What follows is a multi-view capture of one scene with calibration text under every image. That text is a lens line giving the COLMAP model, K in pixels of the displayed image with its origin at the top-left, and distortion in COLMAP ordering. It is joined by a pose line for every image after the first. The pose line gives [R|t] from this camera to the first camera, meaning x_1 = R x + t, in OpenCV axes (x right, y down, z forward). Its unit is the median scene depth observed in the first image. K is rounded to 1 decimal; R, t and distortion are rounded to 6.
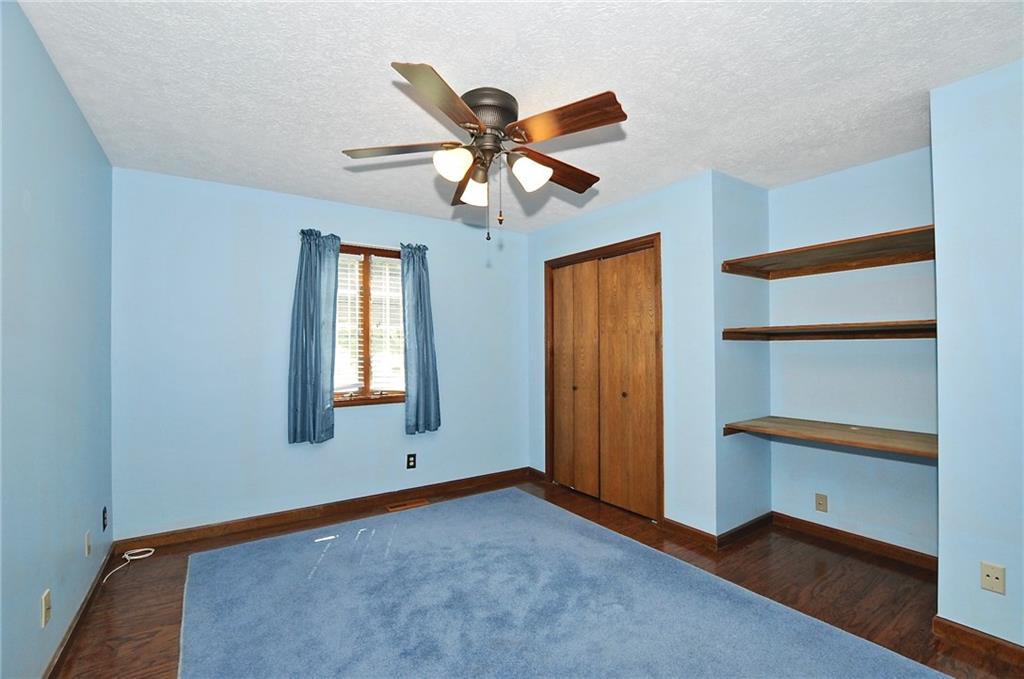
lens RADIAL K [[450.0, 0, 512.7], [0, 450.0, 343.6], [0, 0, 1]] dist [-0.033792, 0.004791]
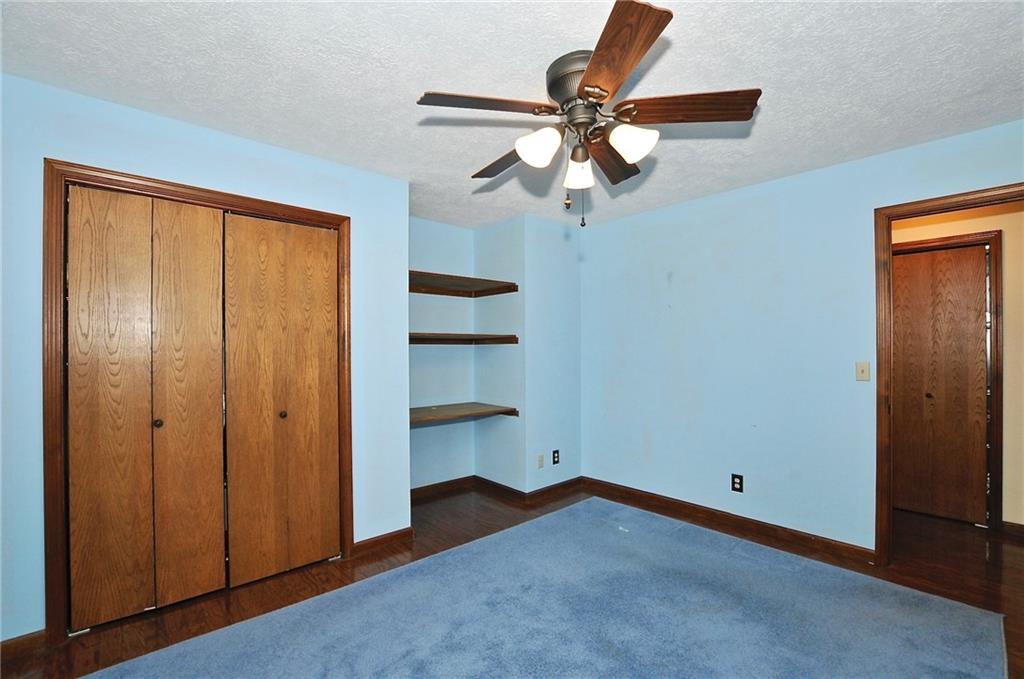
lens RADIAL K [[450.0, 0, 514.2], [0, 450.0, 346.2], [0, 0, 1]] dist [-0.033792, 0.004791]
pose [[-0.136849, 0.019407, 0.990402, -0.543600], [0.001911, 0.999811, -0.019327, 0.018665], [-0.990590, -0.000752, -0.136860, 0.759540]]
